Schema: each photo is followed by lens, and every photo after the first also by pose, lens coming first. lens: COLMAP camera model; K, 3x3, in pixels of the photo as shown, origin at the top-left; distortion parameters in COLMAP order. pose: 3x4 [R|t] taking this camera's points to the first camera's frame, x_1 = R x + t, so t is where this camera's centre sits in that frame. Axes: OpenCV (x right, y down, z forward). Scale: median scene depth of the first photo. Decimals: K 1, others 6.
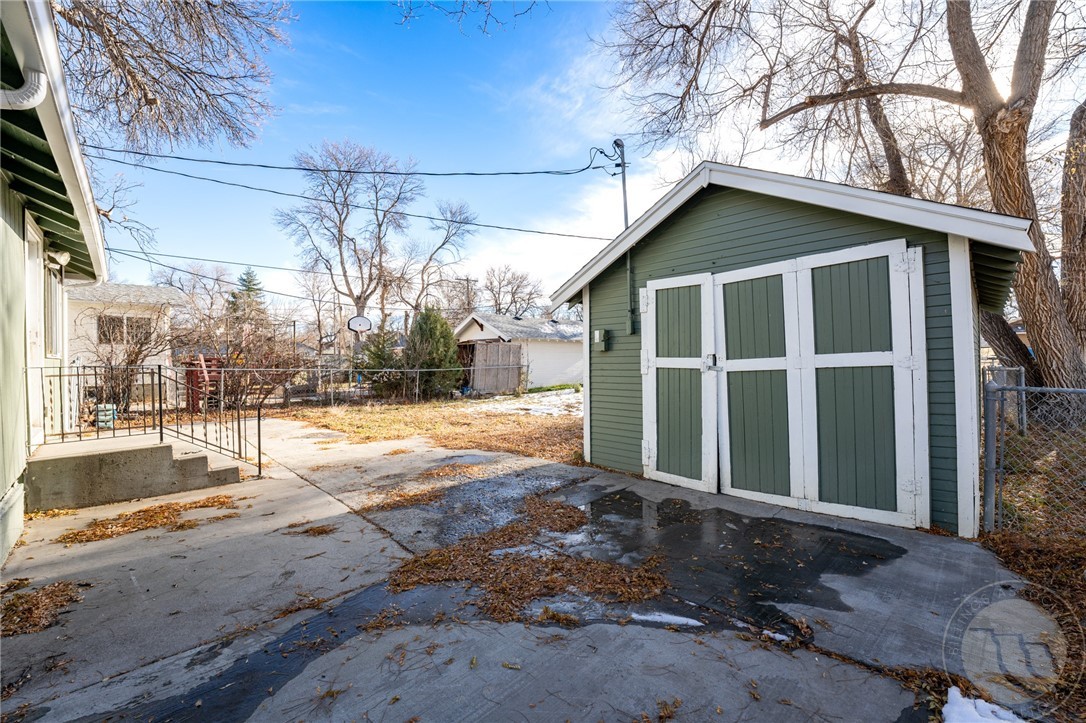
lens RADIAL K [[480.7, 0, 543.0], [0, 480.7, 361.5], [0, 0, 1]] dist [-0.025854, 0.000647]
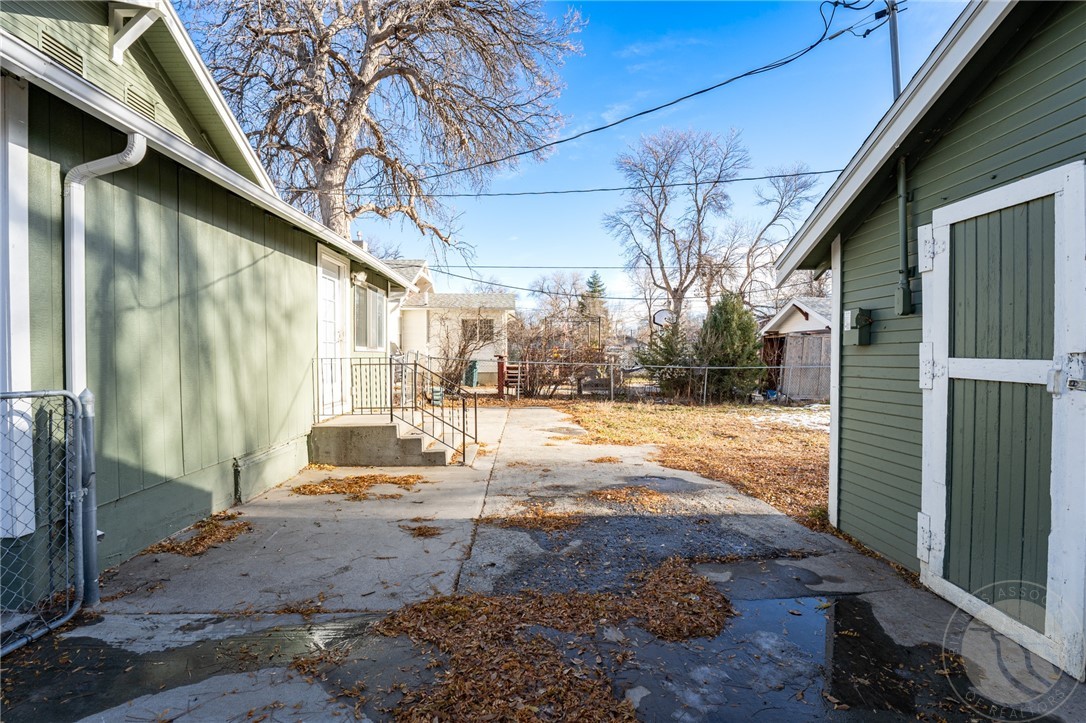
lens RADIAL K [[480.7, 0, 543.0], [0, 480.7, 361.5], [0, 0, 1]] dist [-0.025854, 0.000647]
pose [[0.721726, 0.020817, -0.691866, 0.259392], [-0.013289, 0.999780, 0.016219, -0.006618], [0.692051, -0.002511, 0.721844, 0.327707]]
